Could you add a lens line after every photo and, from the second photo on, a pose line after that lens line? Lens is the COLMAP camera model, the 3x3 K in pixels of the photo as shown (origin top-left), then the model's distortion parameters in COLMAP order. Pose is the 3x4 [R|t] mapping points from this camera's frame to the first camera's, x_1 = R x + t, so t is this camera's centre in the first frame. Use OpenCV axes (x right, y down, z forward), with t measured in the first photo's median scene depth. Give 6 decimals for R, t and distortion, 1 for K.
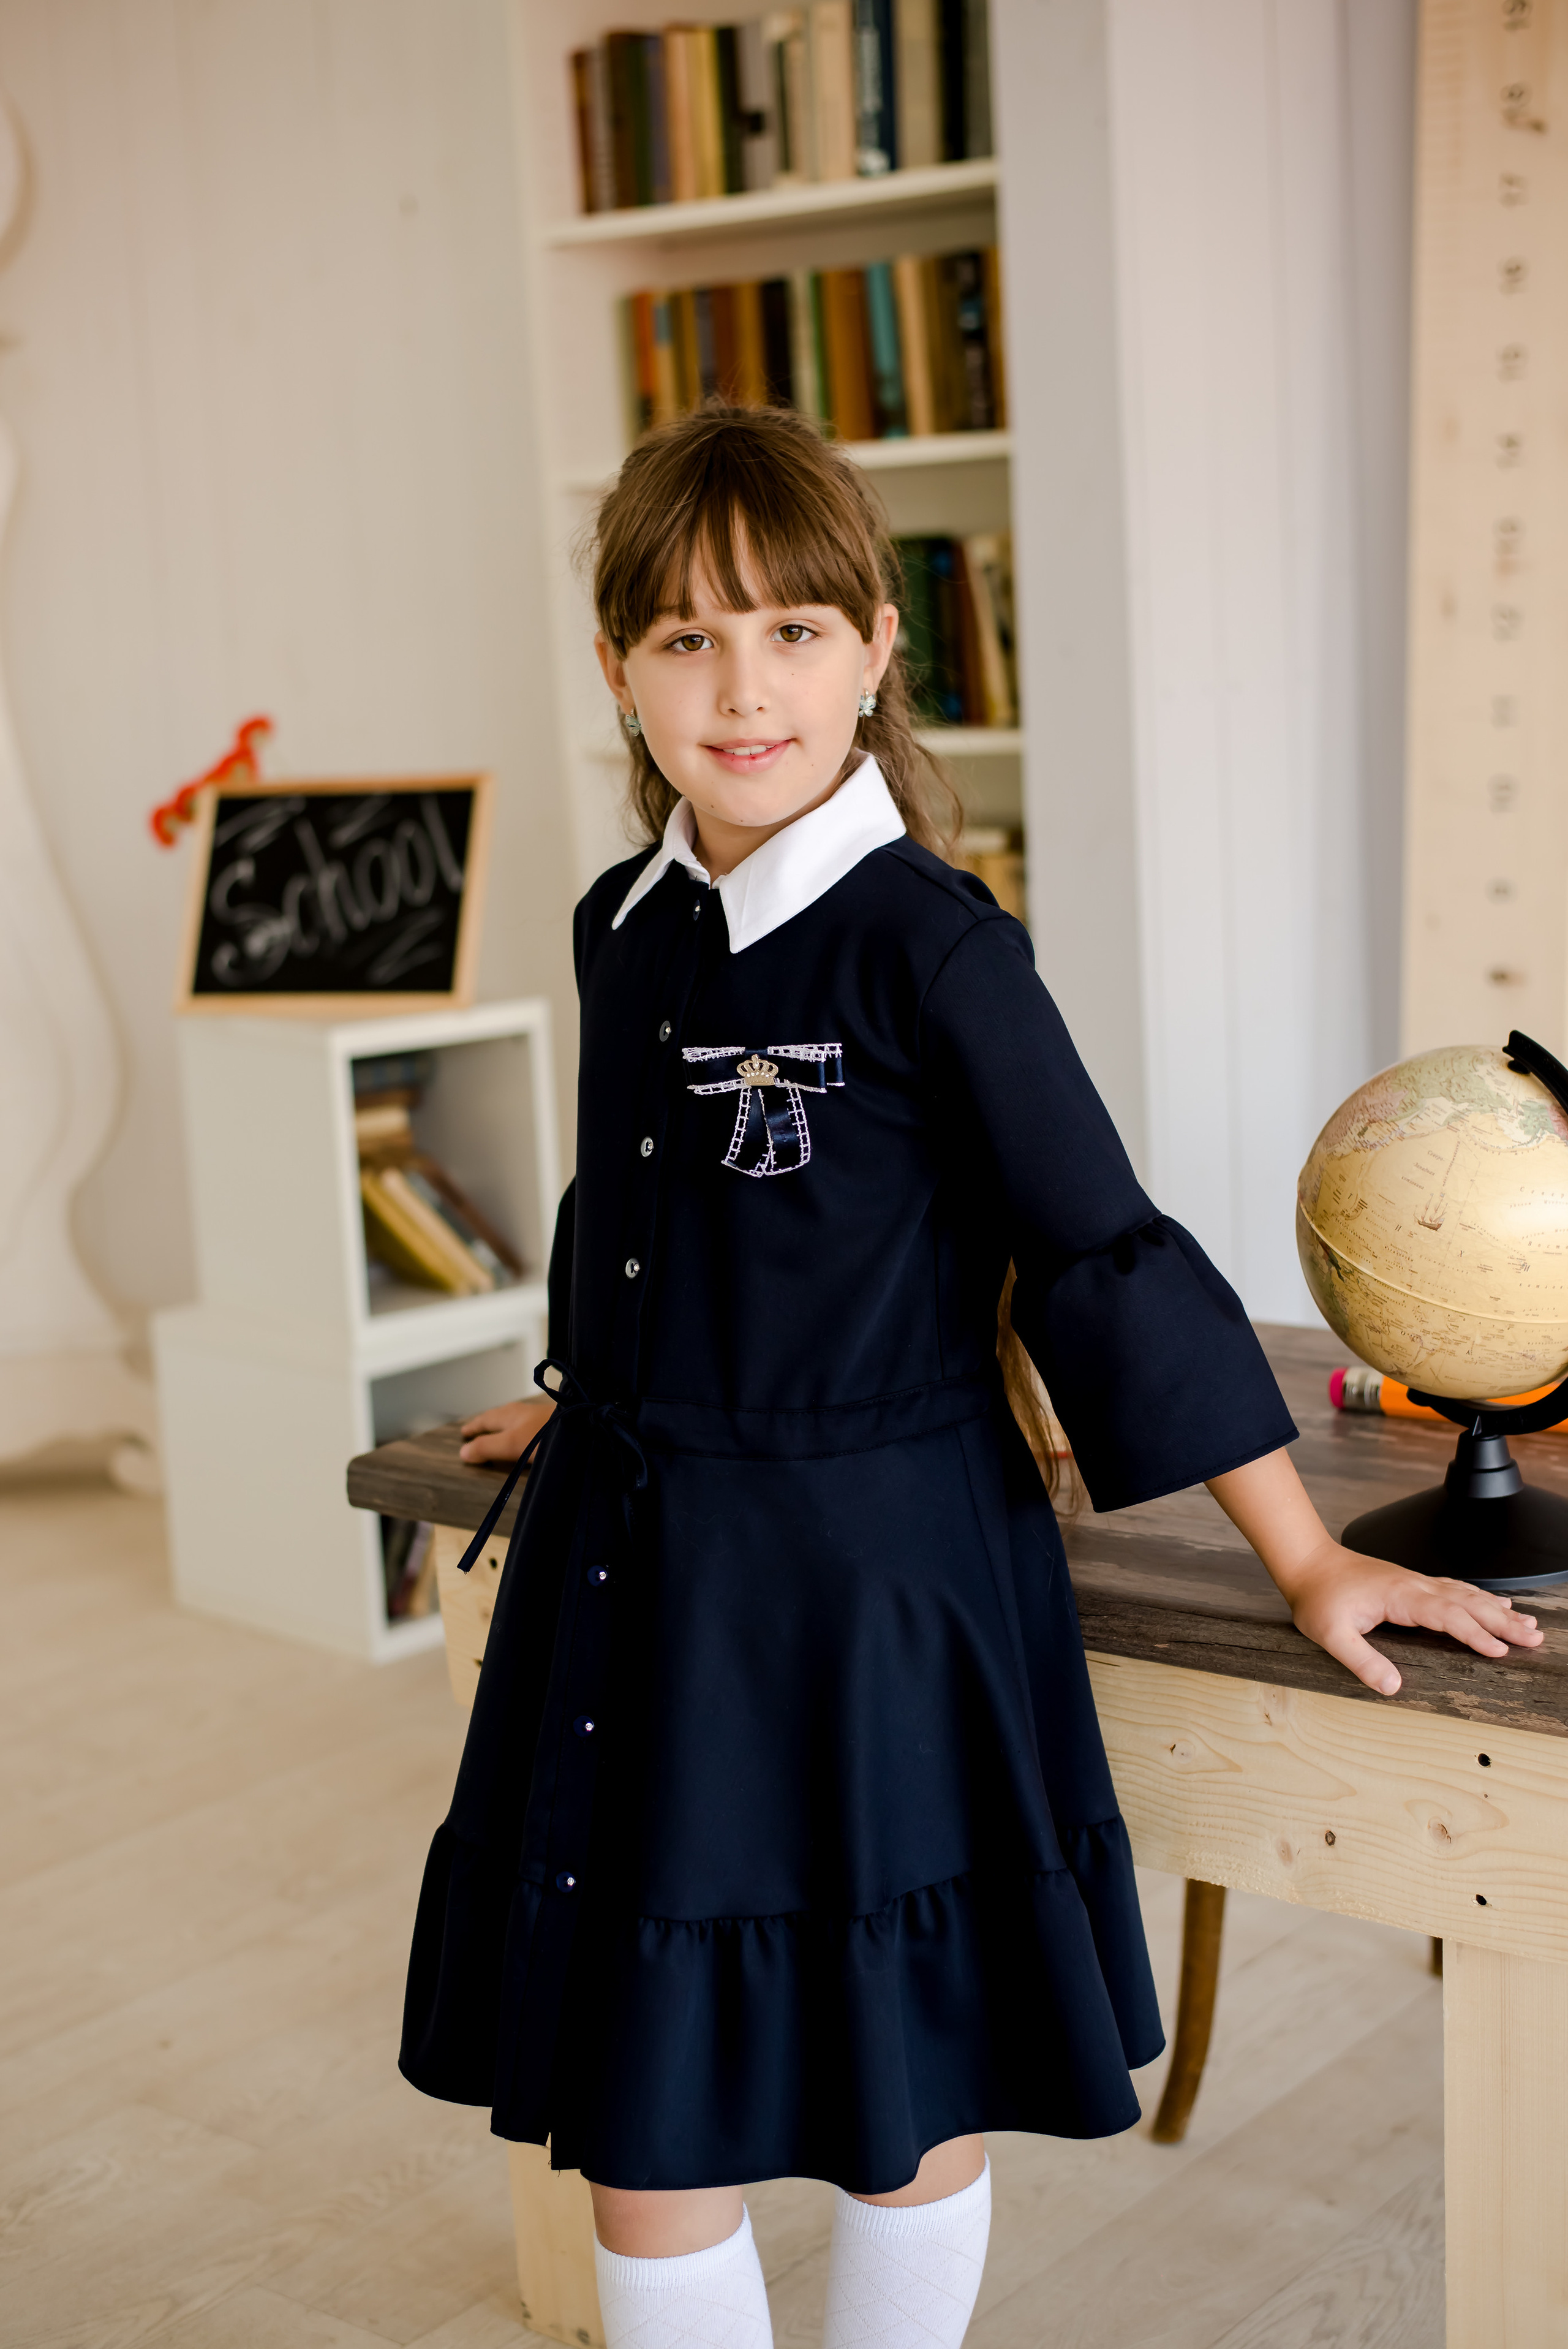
lens RADIAL K [[3454.4, 0, 784.0], [0, 3454.4, 1174.5], [0, 0, 1]] dist [-0.146540, 0.103768]
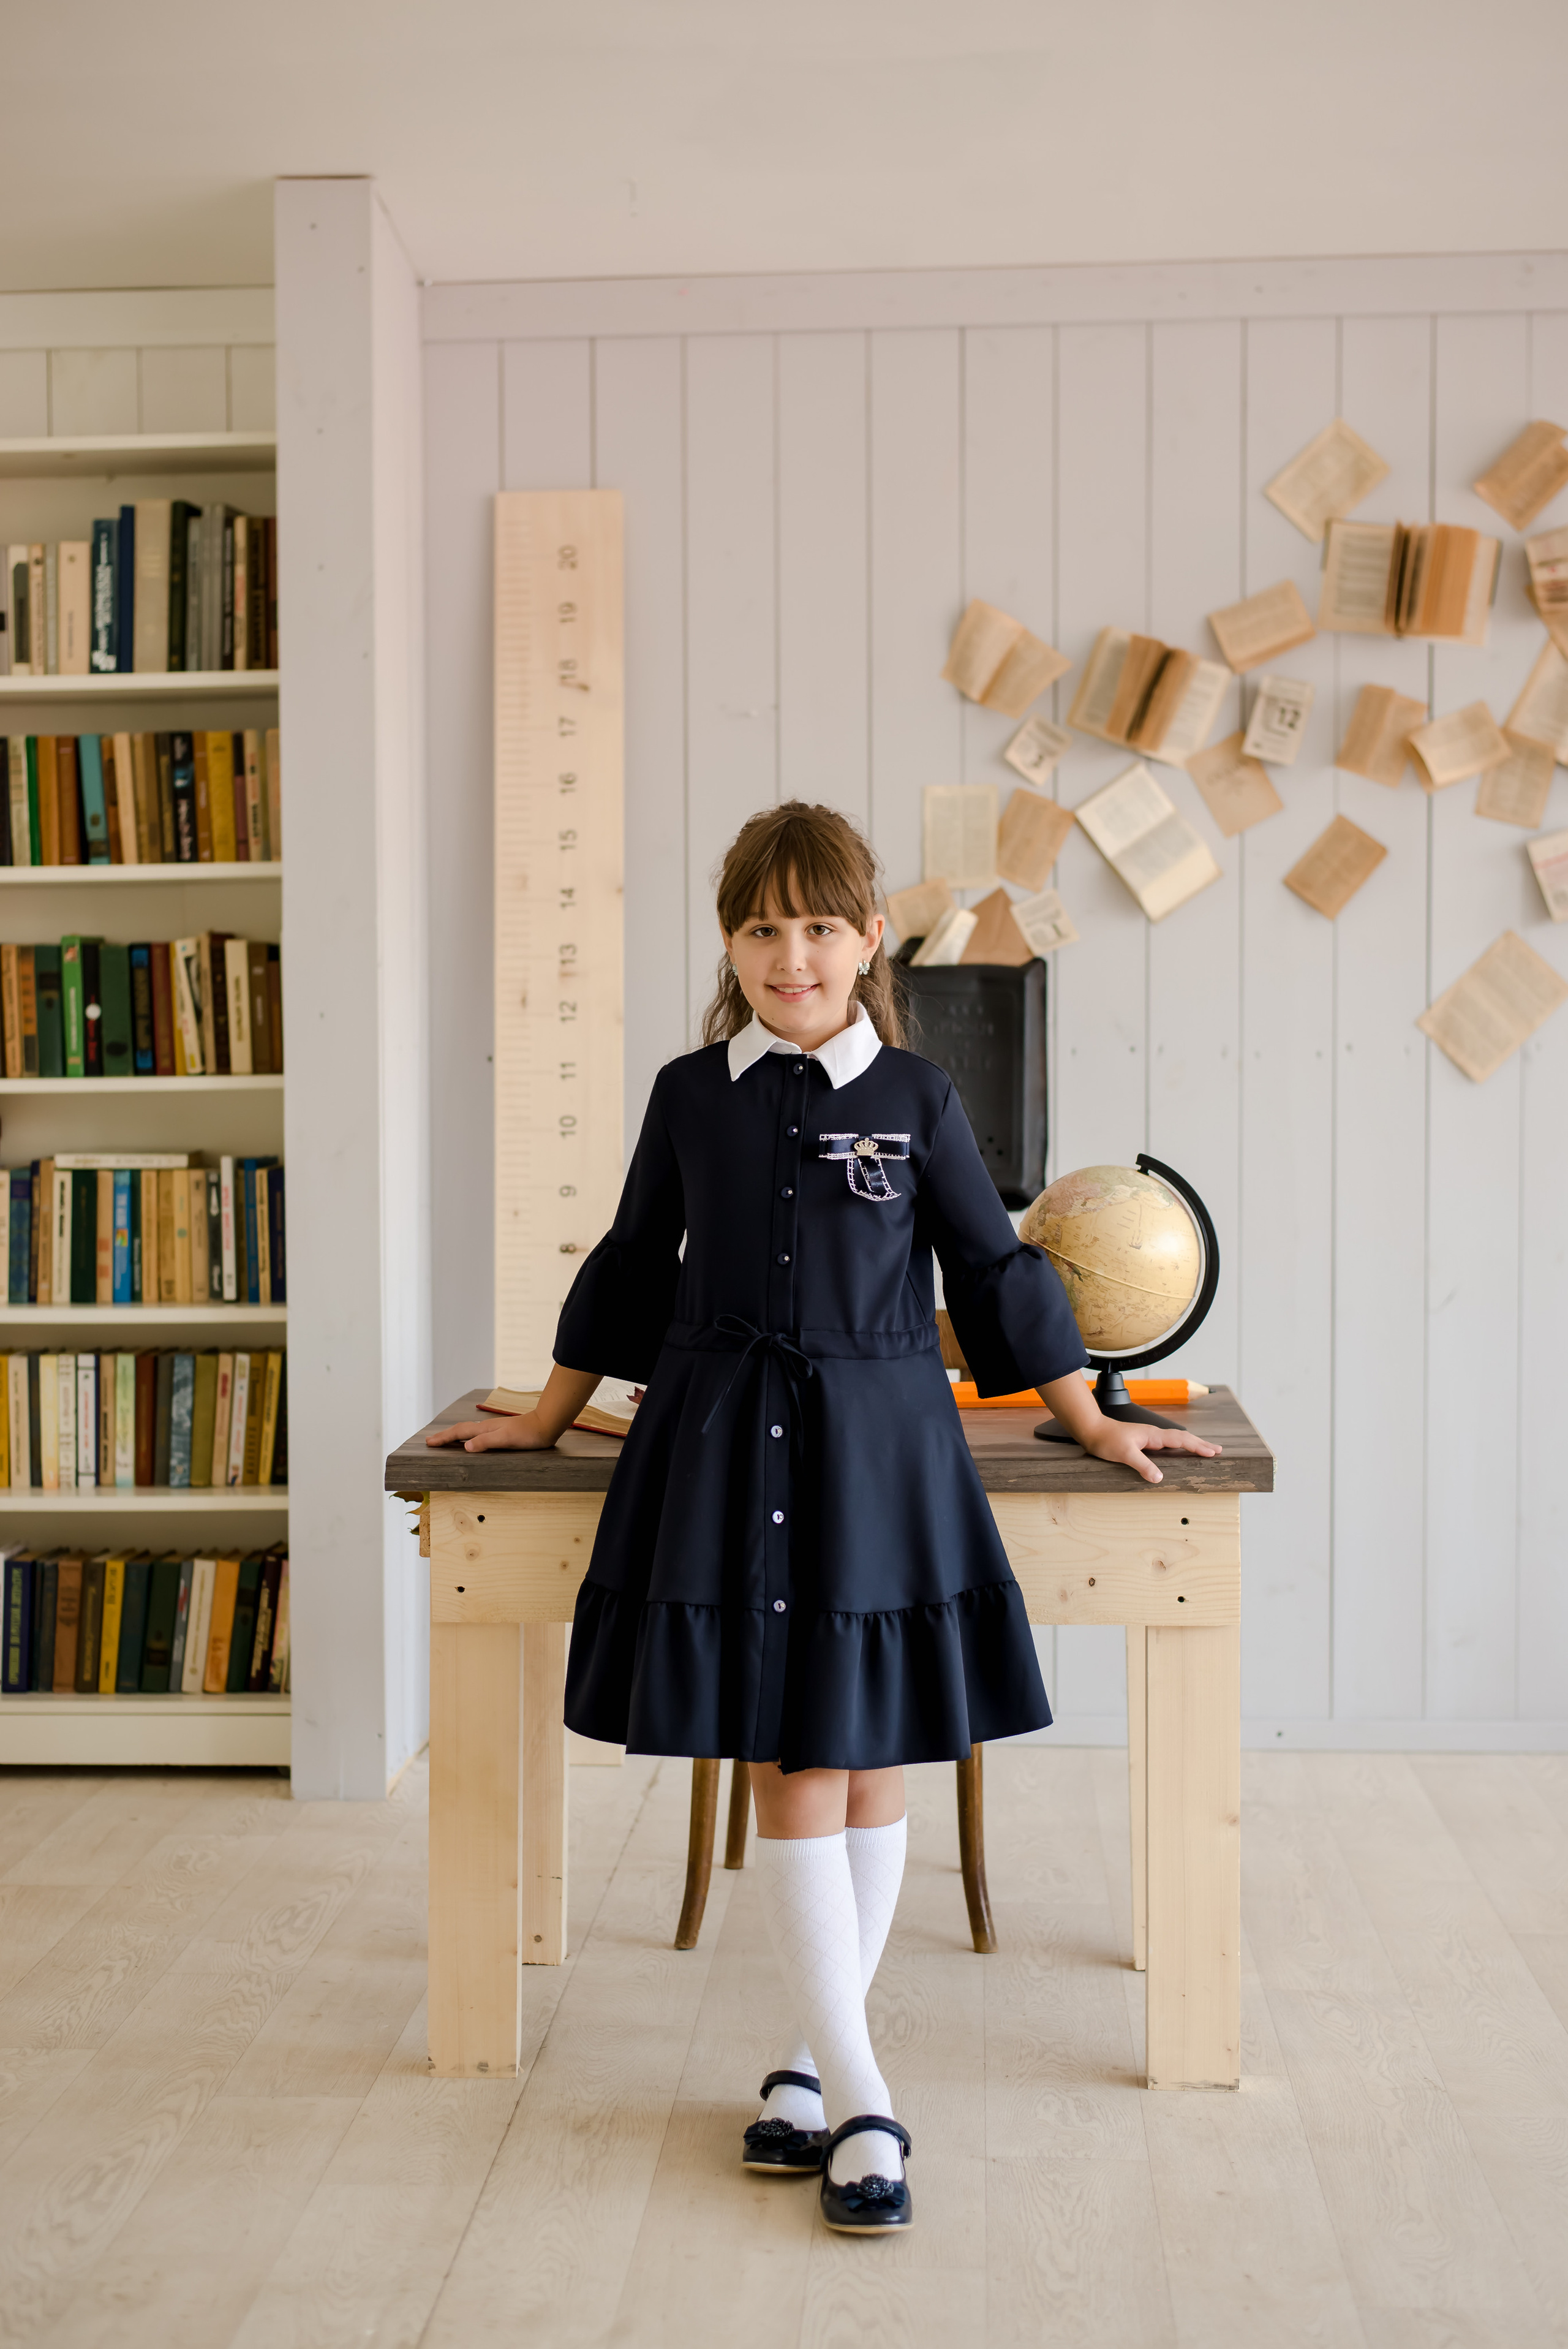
lens RADIAL K [[3366.0, 0, 784.0], [0, 3366.0, 1174.5], [0, 0, 1]] dist [-0.028101, -0.038545]
pose [[0.800091, 0.025158, 0.599351, -1.072699], [0.071526, 0.987992, -0.136954, 0.212849], [-0.595599, 0.152445, 0.788684, -0.374976]]
